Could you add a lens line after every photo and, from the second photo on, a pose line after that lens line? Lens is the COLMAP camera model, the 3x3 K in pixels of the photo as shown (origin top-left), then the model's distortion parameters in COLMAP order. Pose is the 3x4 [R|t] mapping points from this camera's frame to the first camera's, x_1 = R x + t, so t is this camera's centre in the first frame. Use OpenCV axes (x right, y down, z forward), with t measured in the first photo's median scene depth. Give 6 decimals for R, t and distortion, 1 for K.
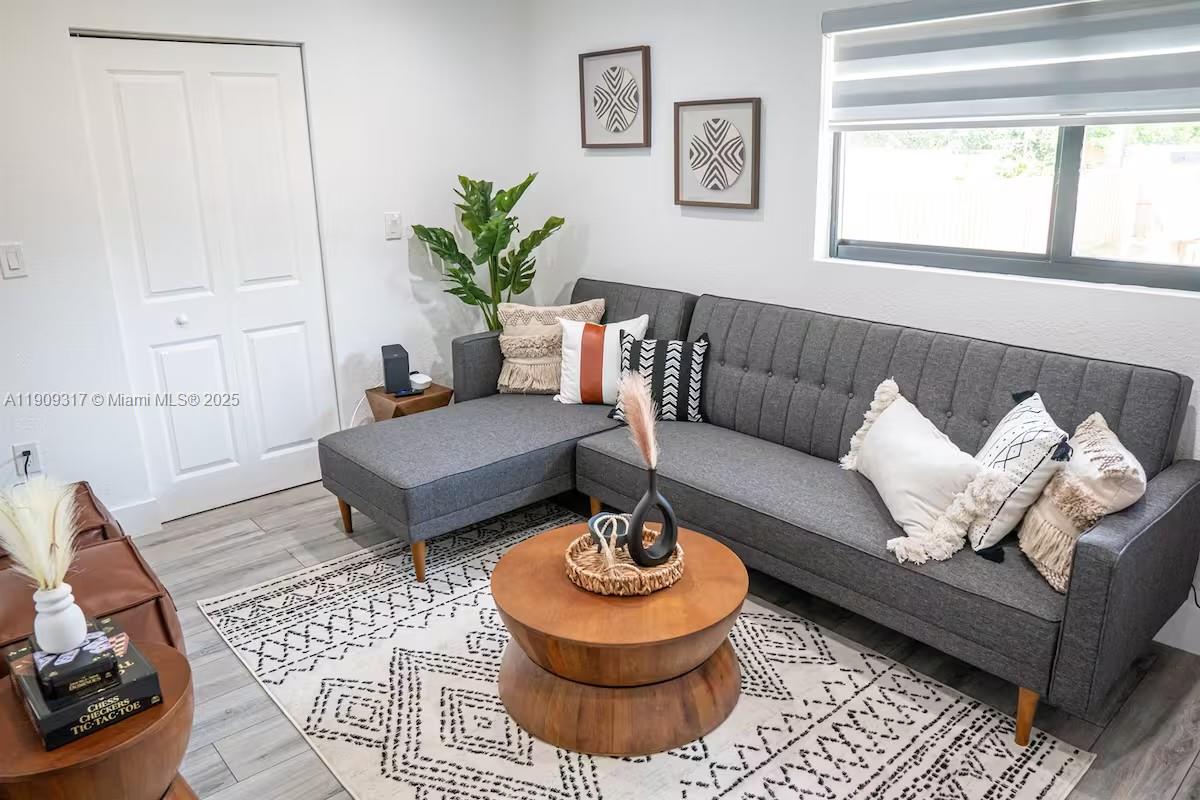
lens RADIAL K [[849.2, 0, 600.0], [0, 849.2, 400.0], [0, 0, 1]] dist [-0.113331, 0.048201]
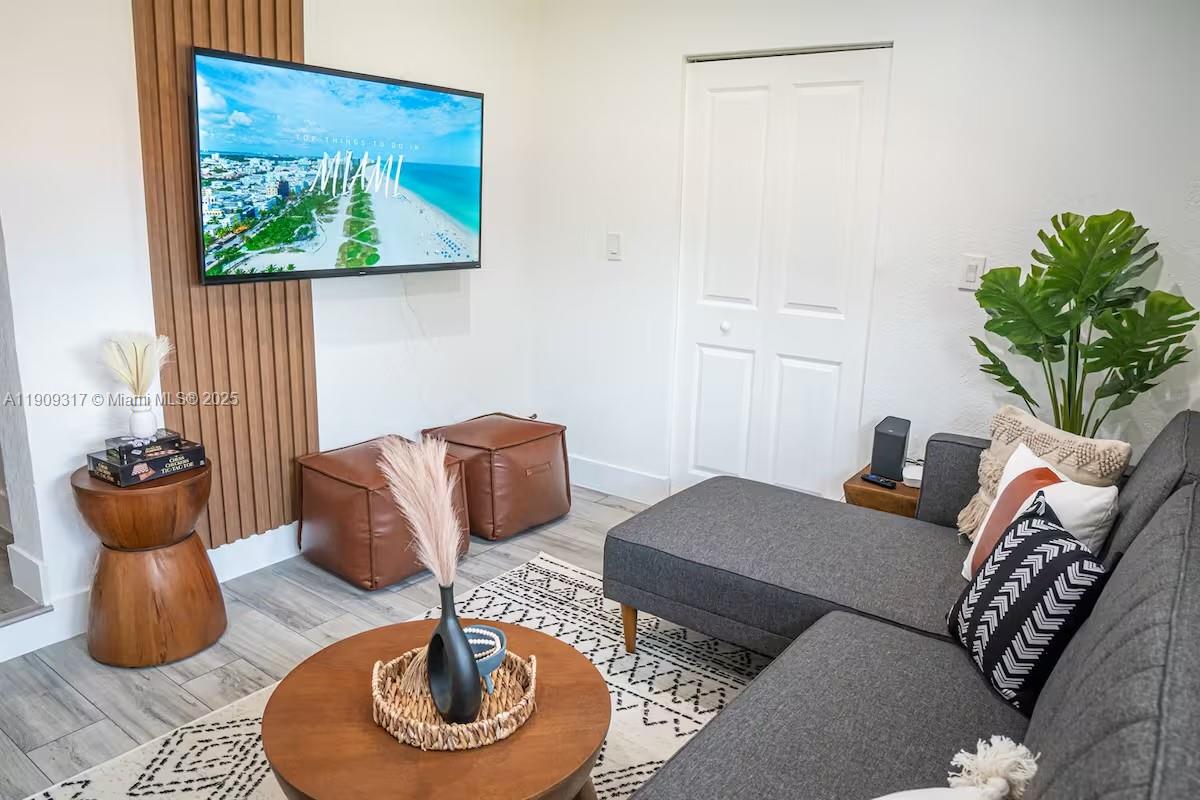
lens RADIAL K [[849.2, 0, 600.0], [0, 849.2, 400.0], [0, 0, 1]] dist [-0.113331, 0.048201]
pose [[0.189605, 0.246344, -0.950455, 0.521036], [-0.299842, 0.936299, 0.182860, -0.168846], [0.934957, 0.250315, 0.251391, 0.660152]]
